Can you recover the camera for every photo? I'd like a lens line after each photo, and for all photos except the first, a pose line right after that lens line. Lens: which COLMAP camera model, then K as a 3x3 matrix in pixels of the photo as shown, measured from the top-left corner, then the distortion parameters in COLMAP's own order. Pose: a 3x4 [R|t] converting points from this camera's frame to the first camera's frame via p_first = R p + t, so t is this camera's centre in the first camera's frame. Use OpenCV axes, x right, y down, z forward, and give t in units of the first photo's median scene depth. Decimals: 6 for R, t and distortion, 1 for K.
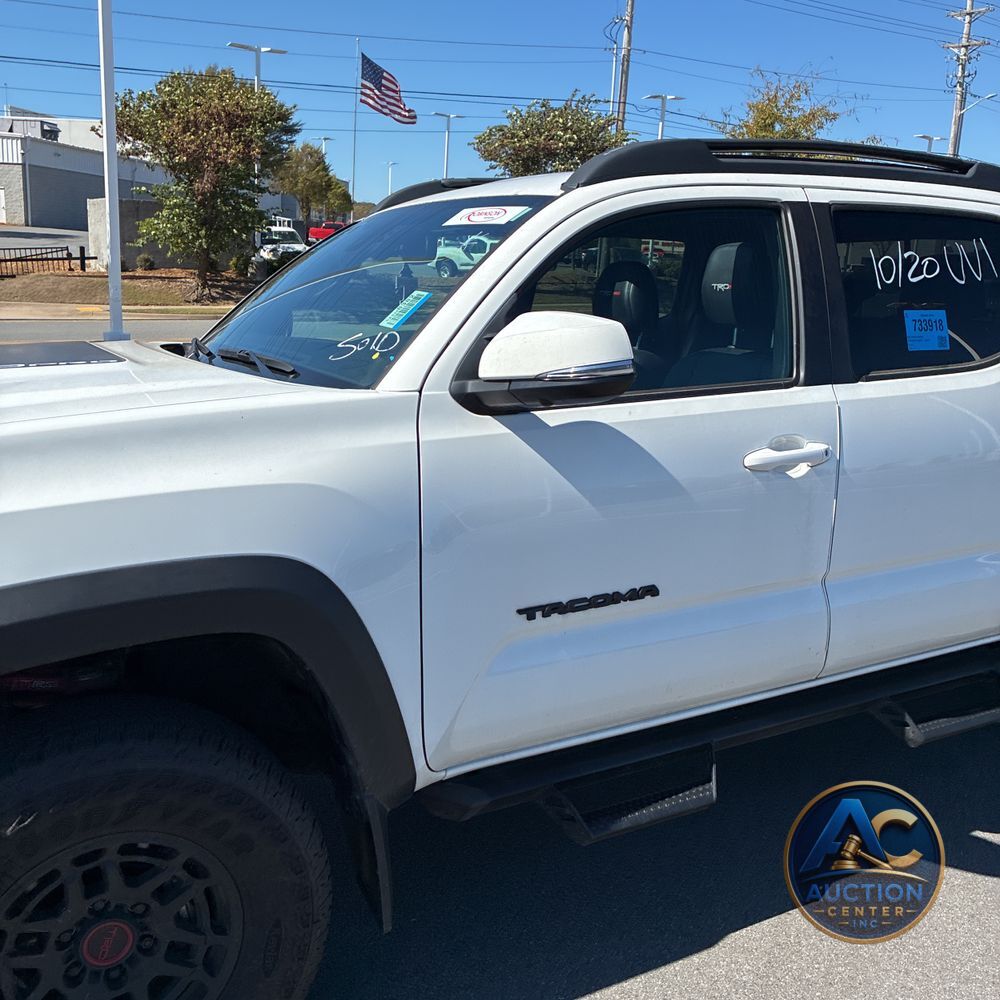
lens RADIAL K [[1005.6, 0, 508.9], [0, 1005.6, 492.2], [0, 0, 1]] dist [0.038946, -0.038416]
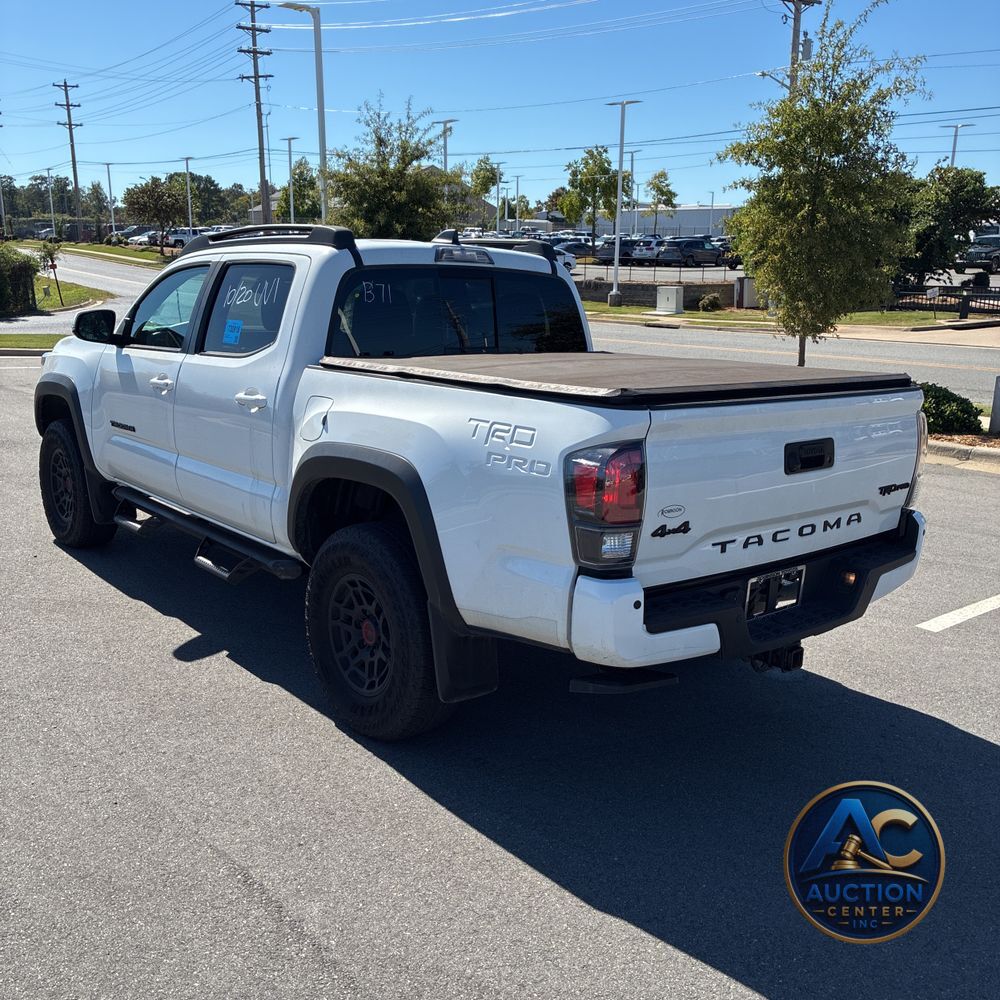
lens RADIAL K [[1005.6, 0, 508.9], [0, 1005.6, 492.2], [0, 0, 1]] dist [0.038946, -0.038416]
pose [[0.204396, 0.185239, -0.961202, 2.209965], [-0.225036, 0.964525, 0.138026, -0.239778], [0.952670, 0.188093, 0.238830, 1.089897]]
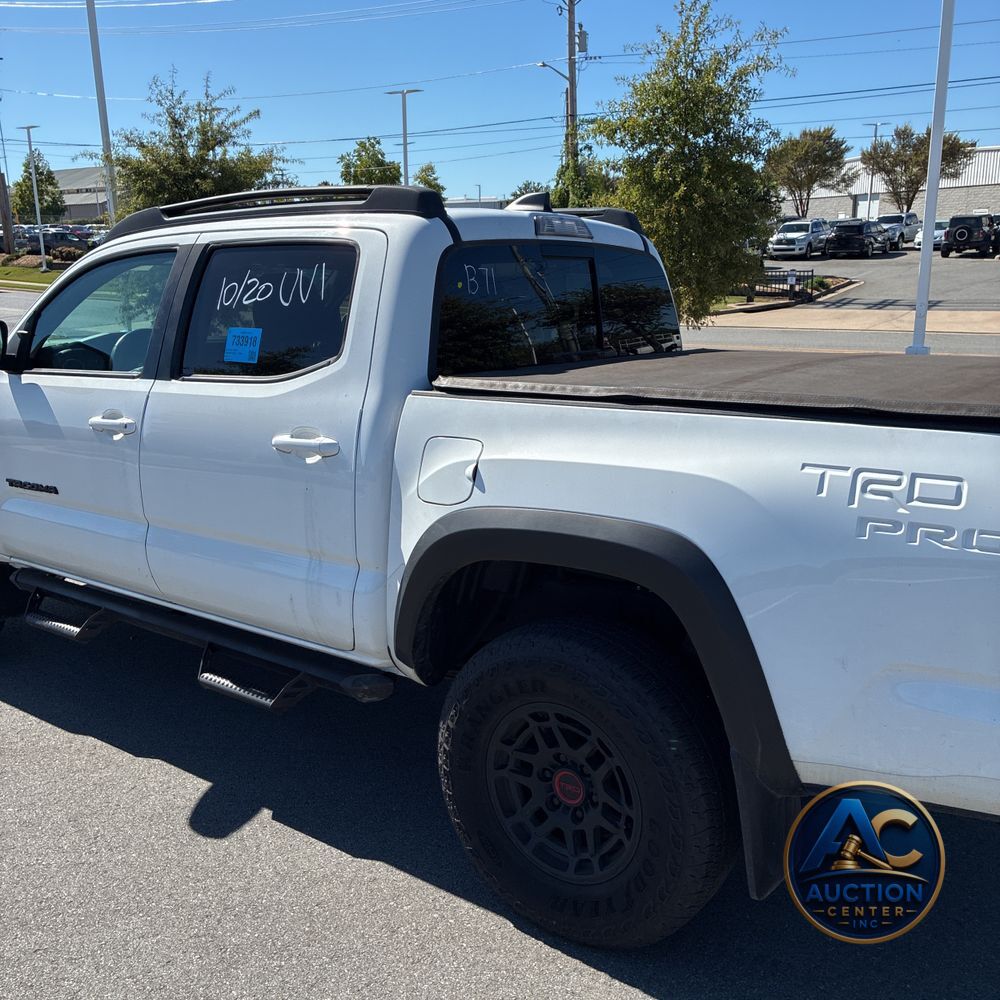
lens RADIAL K [[1005.6, 0, 508.9], [0, 1005.6, 492.2], [0, 0, 1]] dist [0.038946, -0.038416]
pose [[0.418008, 0.165748, -0.893195, 1.620857], [-0.177729, 0.979136, 0.098520, -0.163258], [0.890888, 0.117564, 0.438745, 0.781767]]
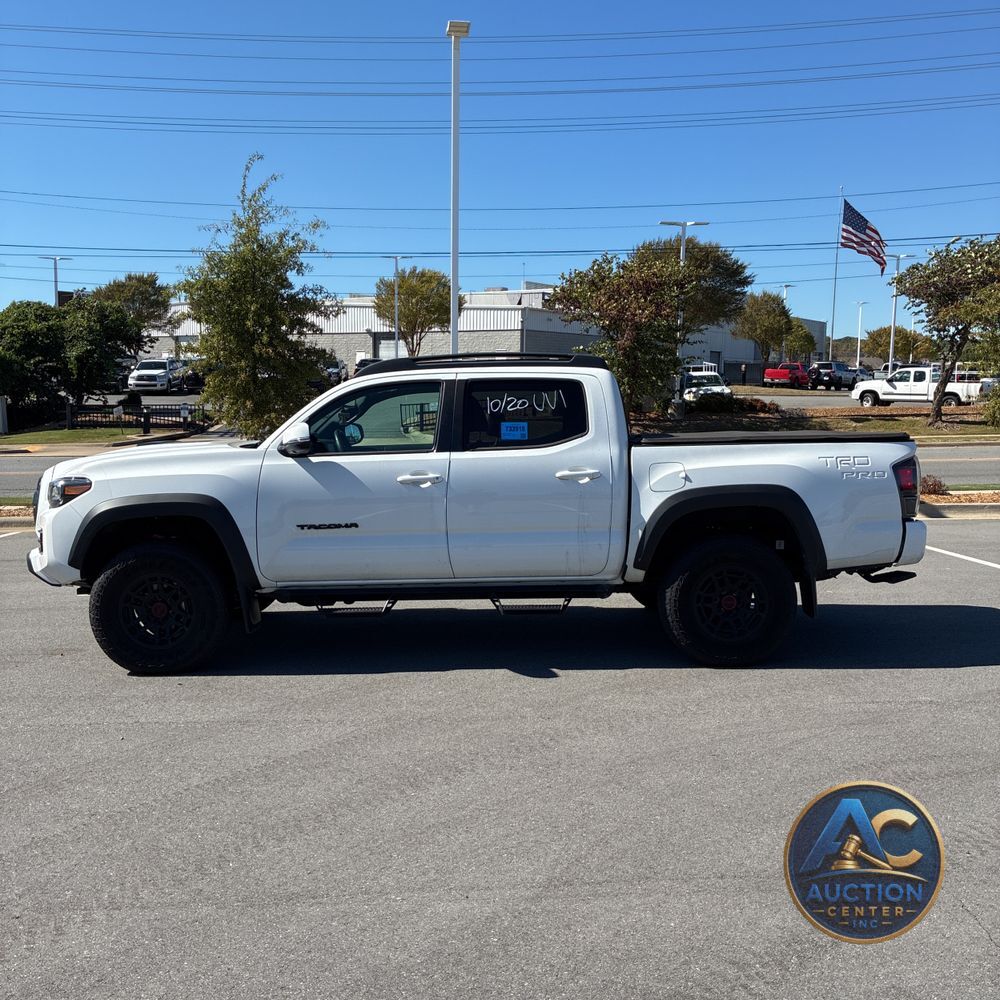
lens RADIAL K [[1005.6, 0, 508.9], [0, 1005.6, 492.2], [0, 0, 1]] dist [0.038946, -0.038416]
pose [[0.891262, 0.011552, -0.453341, 1.438538], [-0.072469, 0.990457, -0.117233, 0.246350], [0.447660, 0.137339, 0.883594, -1.000924]]
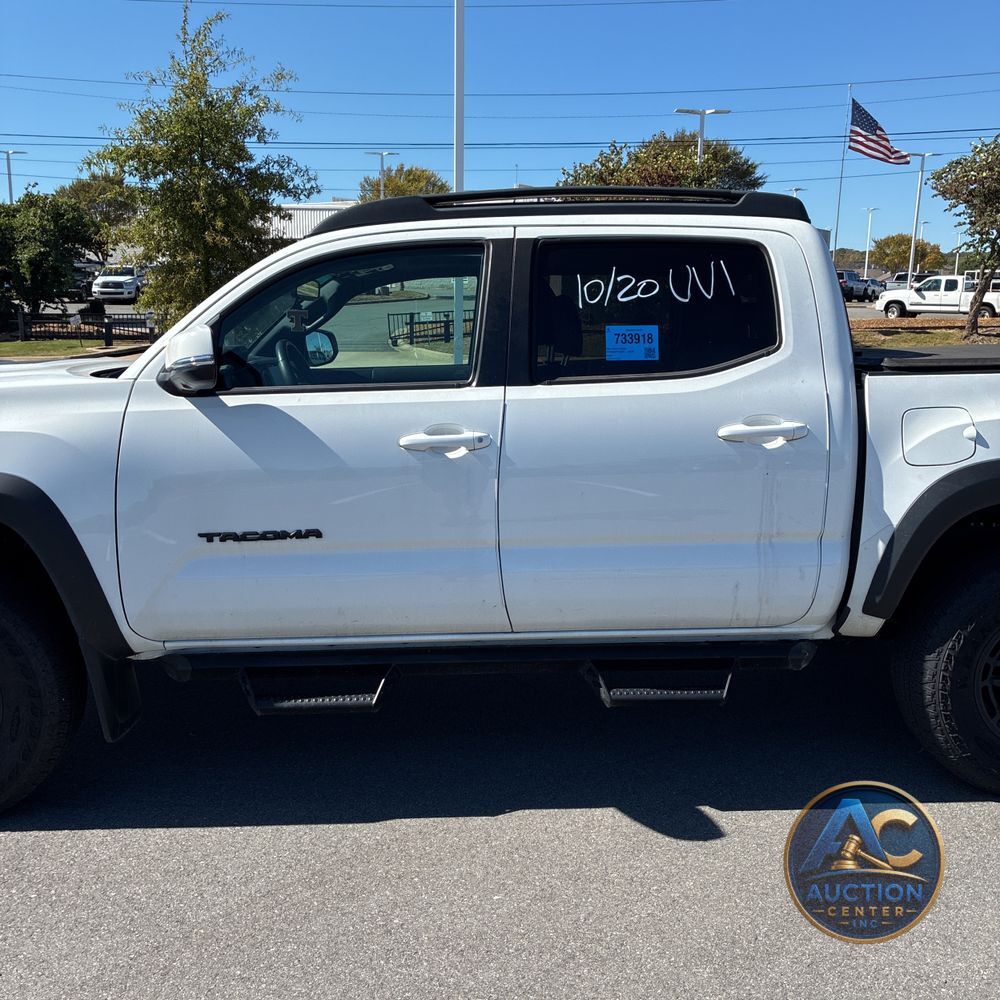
lens RADIAL K [[1013.4, 0, 510.6], [0, 1013.4, 501.4], [0, 0, 1]] dist [0.018469, -0.008502]
pose [[0.896856, 0.053911, -0.439026, 0.805050], [-0.072485, 0.997040, -0.025640, 0.059034], [0.436344, 0.054818, 0.898109, -0.083377]]
